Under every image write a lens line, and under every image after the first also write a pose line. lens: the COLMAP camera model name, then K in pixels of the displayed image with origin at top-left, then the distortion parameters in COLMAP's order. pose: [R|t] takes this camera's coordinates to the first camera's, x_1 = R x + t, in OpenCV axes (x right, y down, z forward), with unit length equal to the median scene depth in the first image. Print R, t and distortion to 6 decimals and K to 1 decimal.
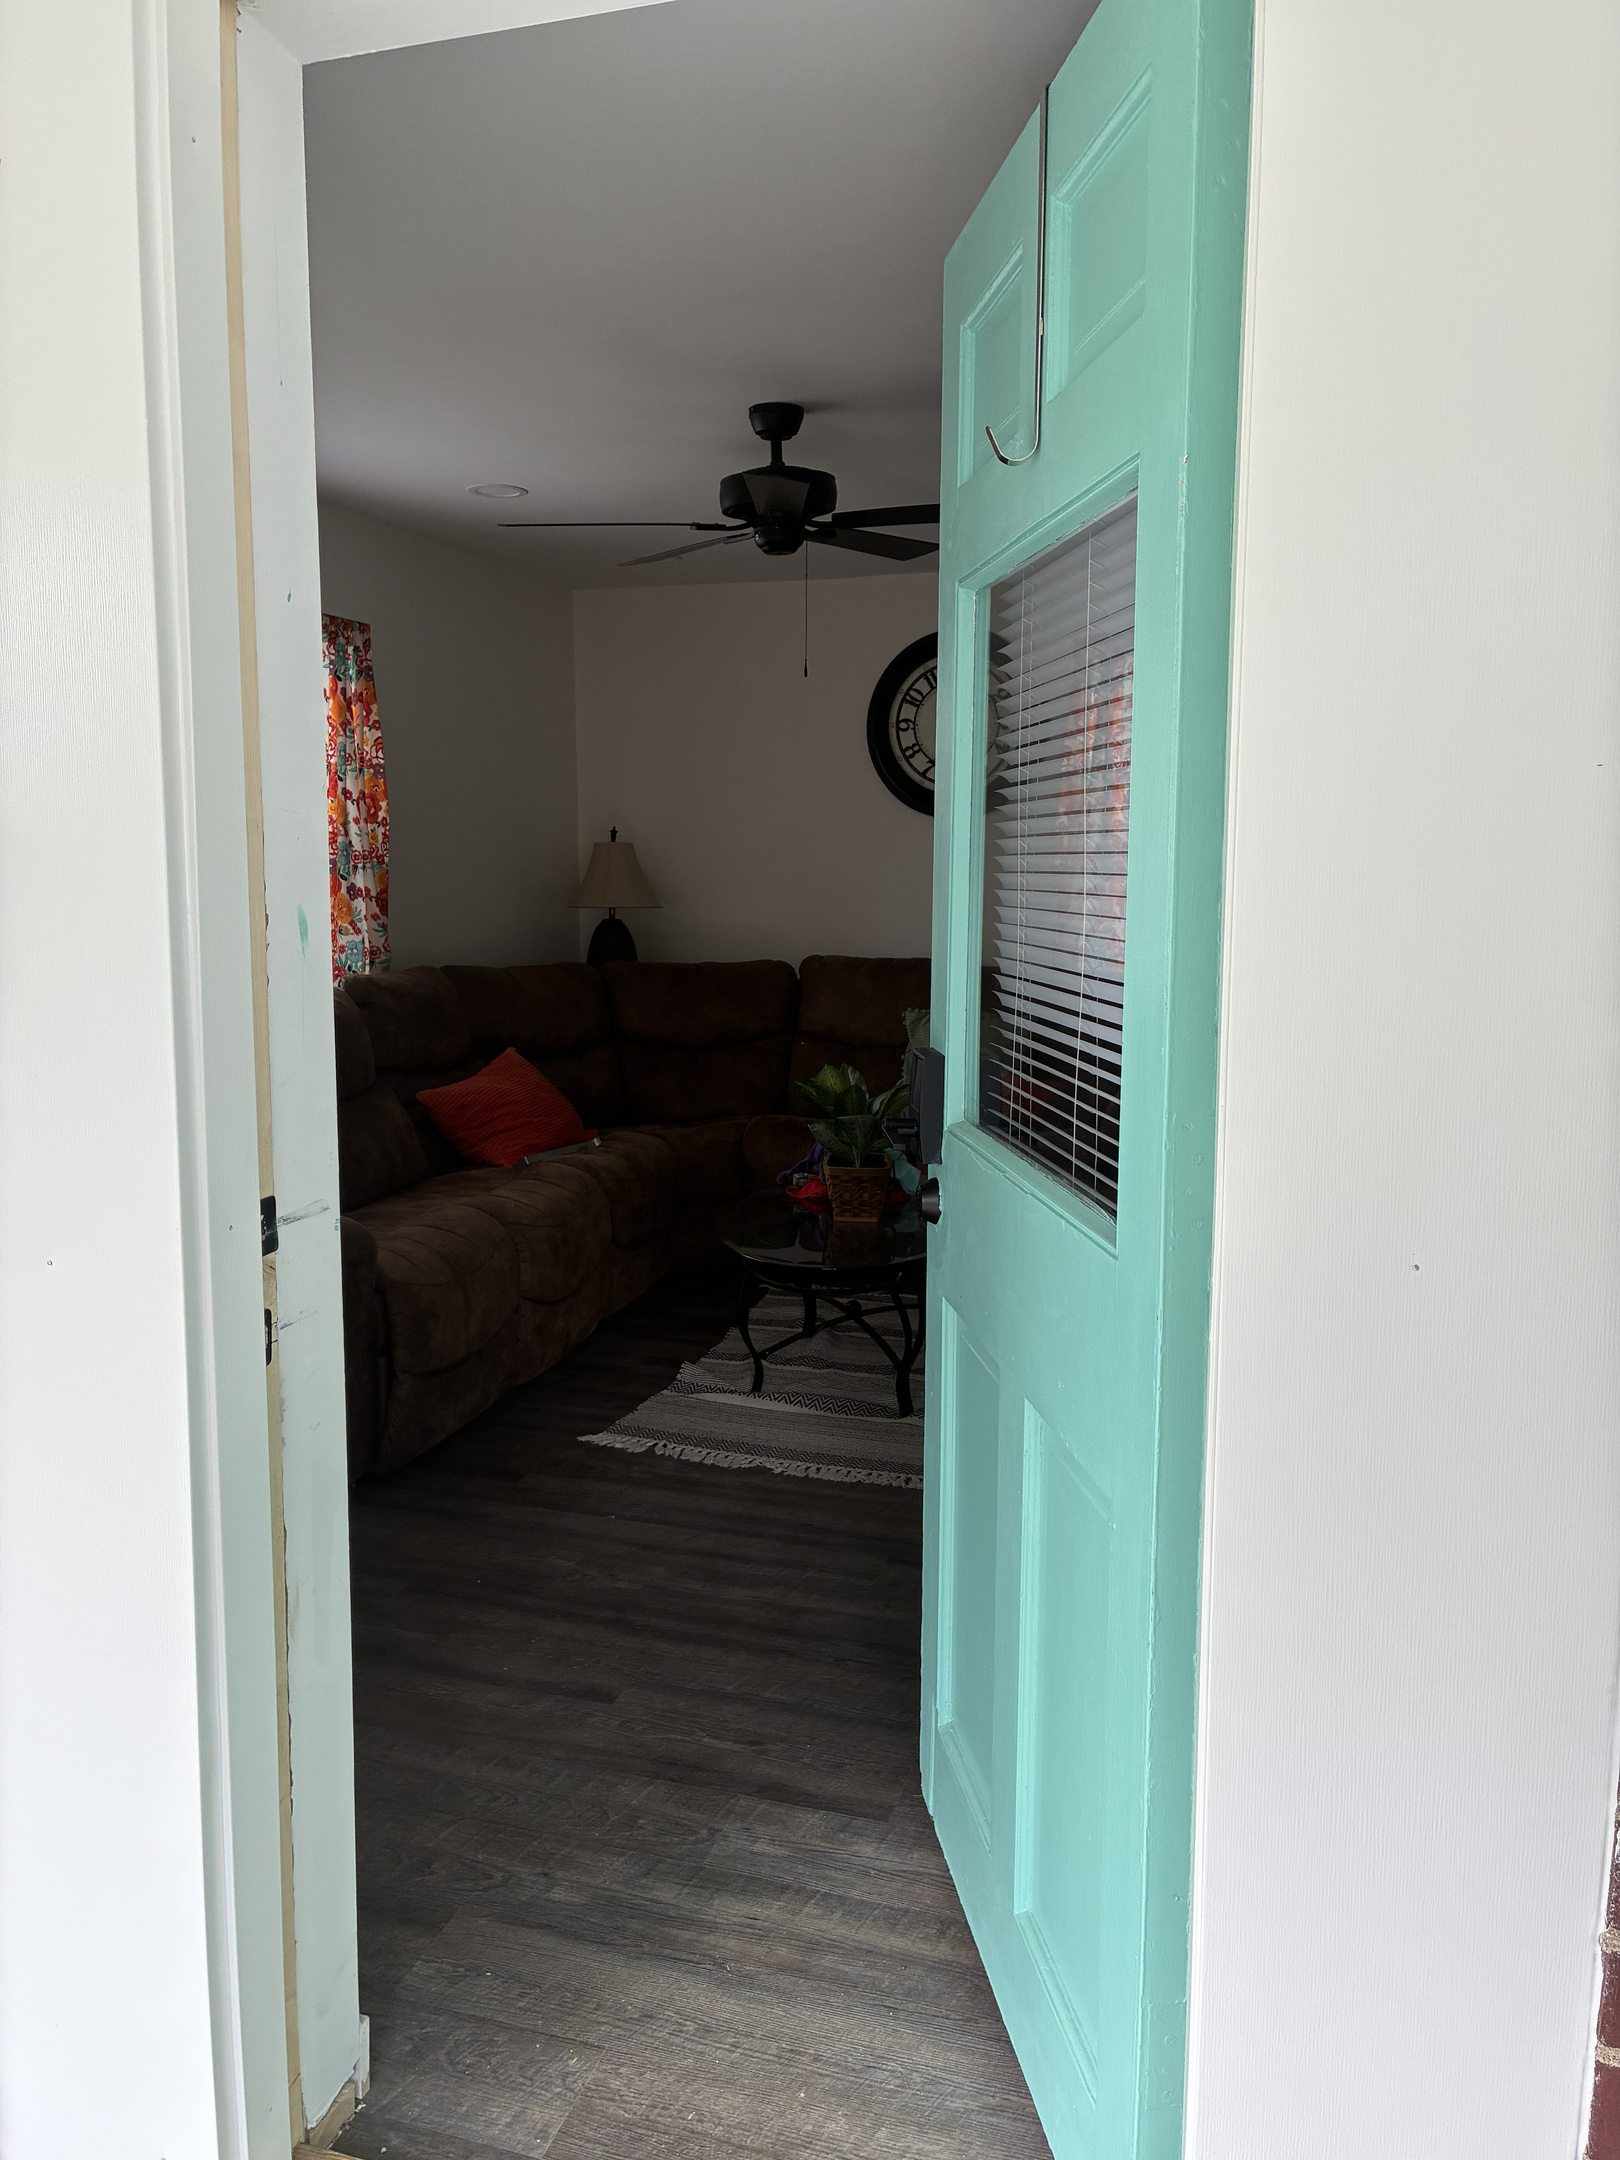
lens RADIAL K [[1661.5, 0, 811.4], [0, 1661.5, 1067.8], [0, 0, 1]] dist [0.058442, -0.066993]
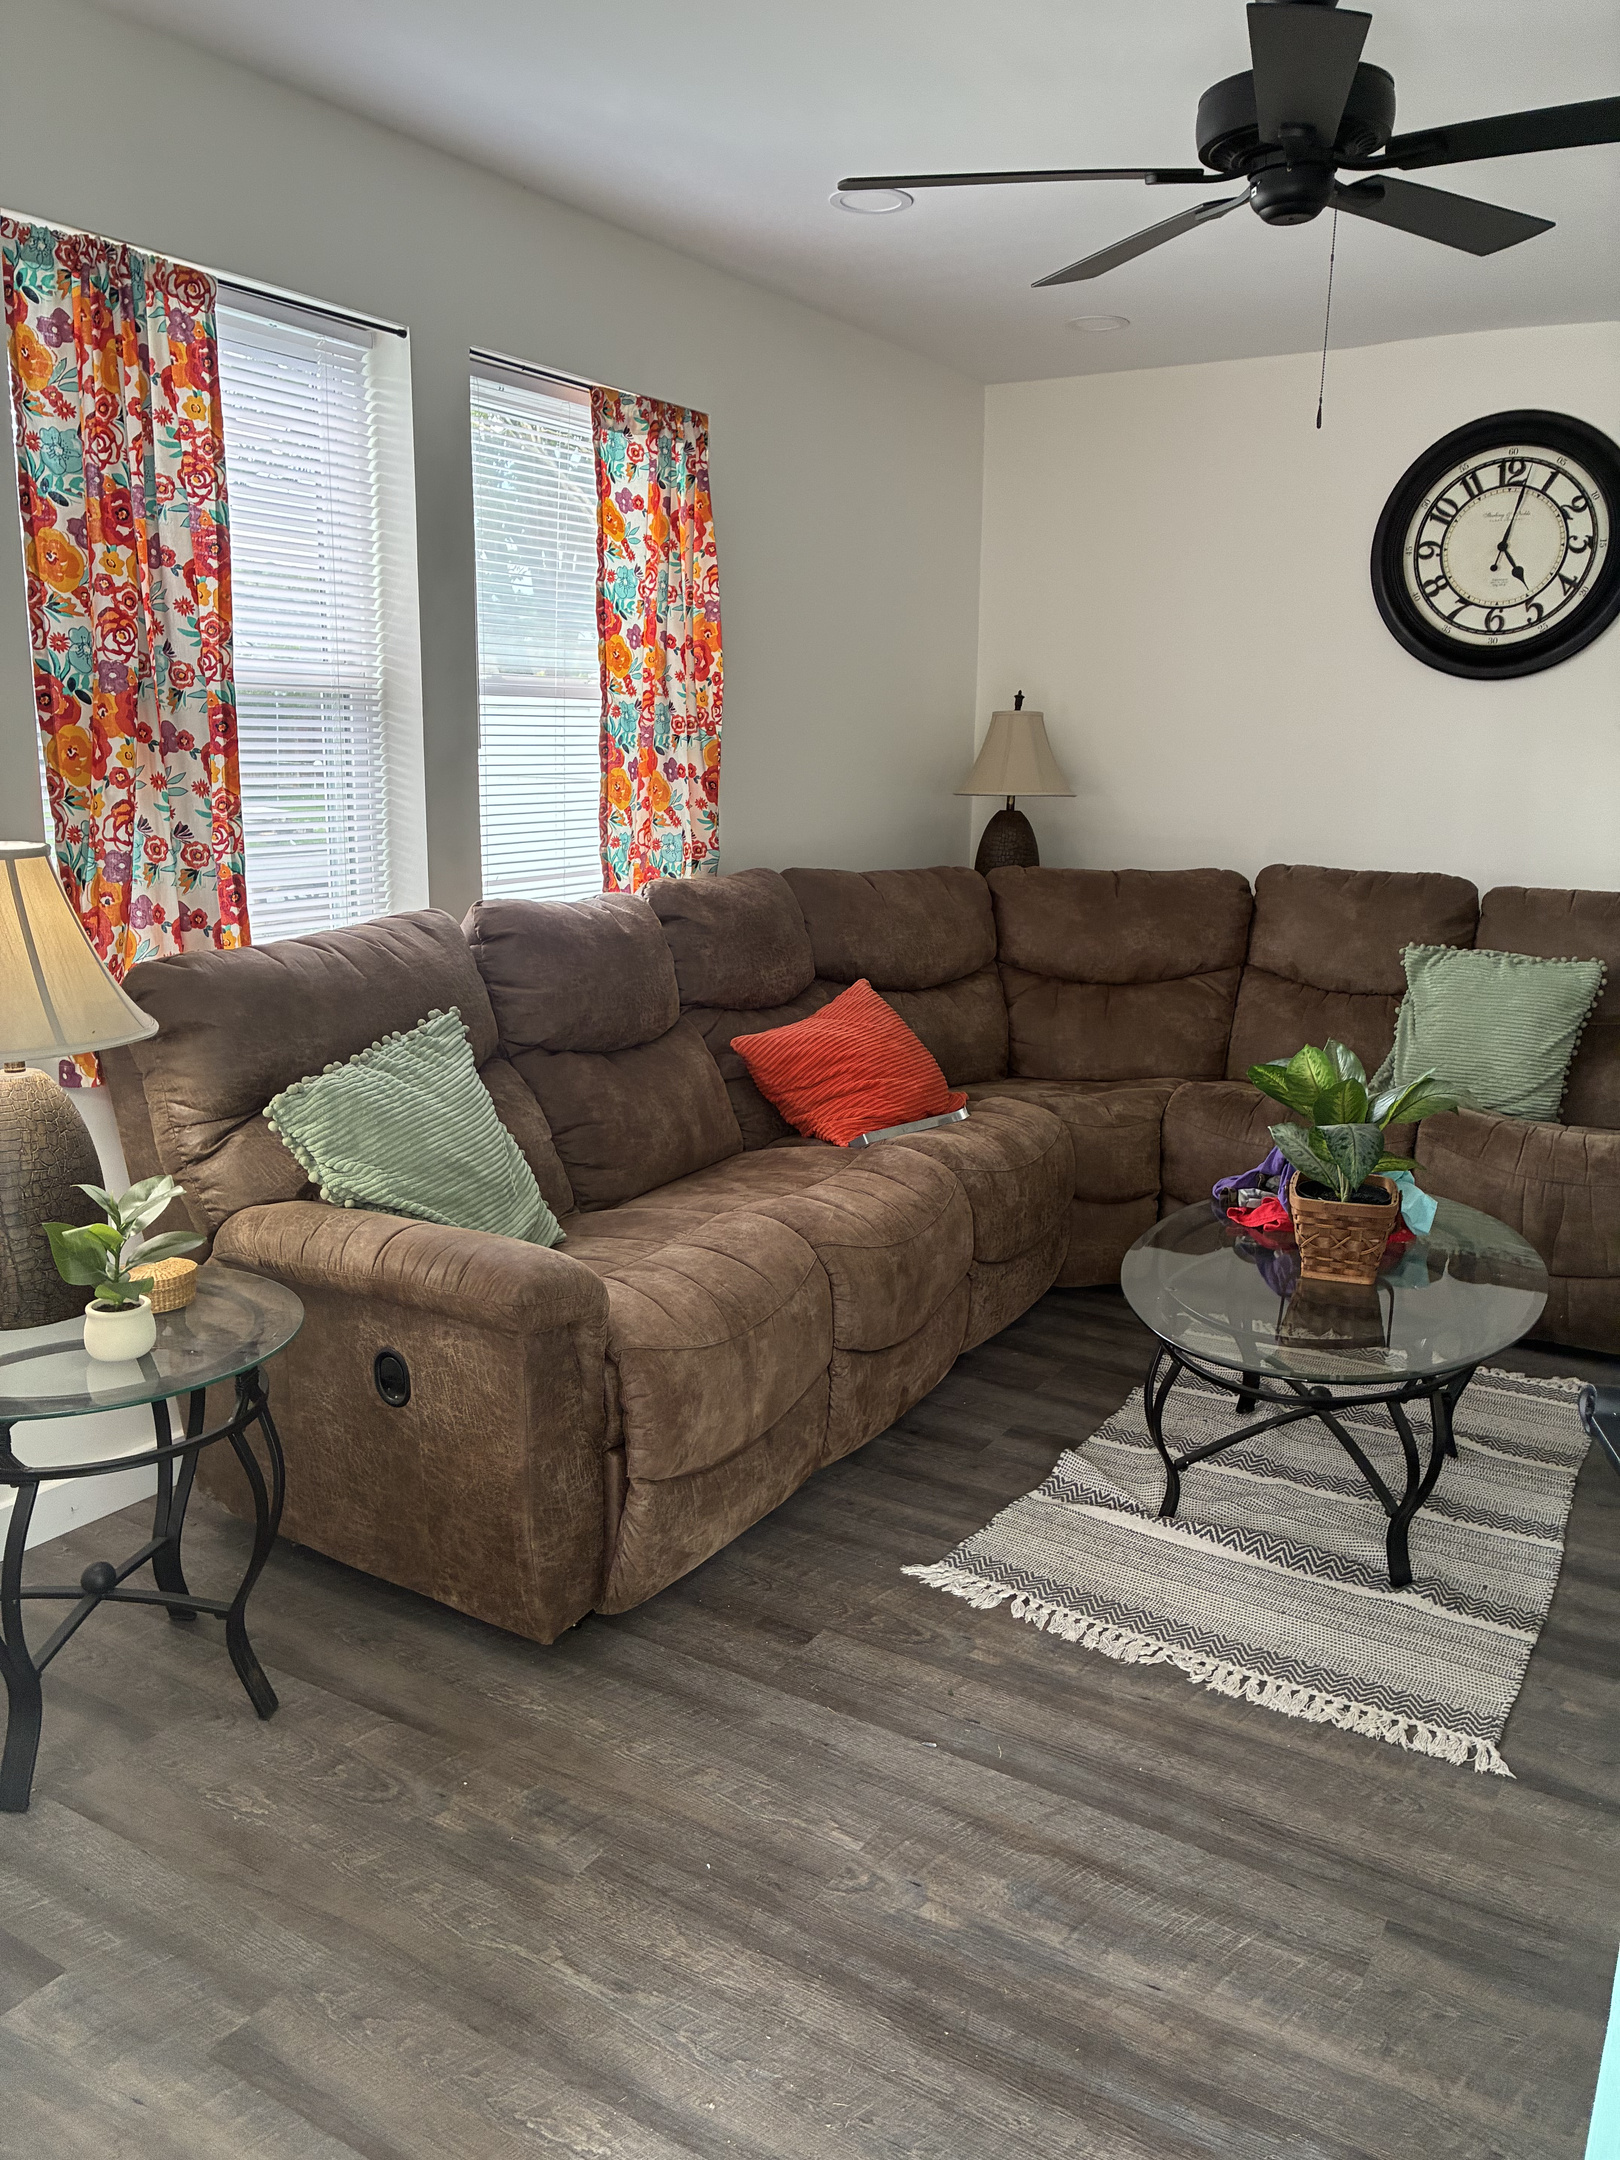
lens RADIAL K [[1661.5, 0, 811.4], [0, 1661.5, 1067.8], [0, 0, 1]] dist [0.058442, -0.066993]
pose [[0.968084, 0.060075, -0.243321, -0.017444], [-0.043775, 0.996454, 0.071857, -0.028855], [0.246775, -0.058912, 0.967280, 0.289501]]
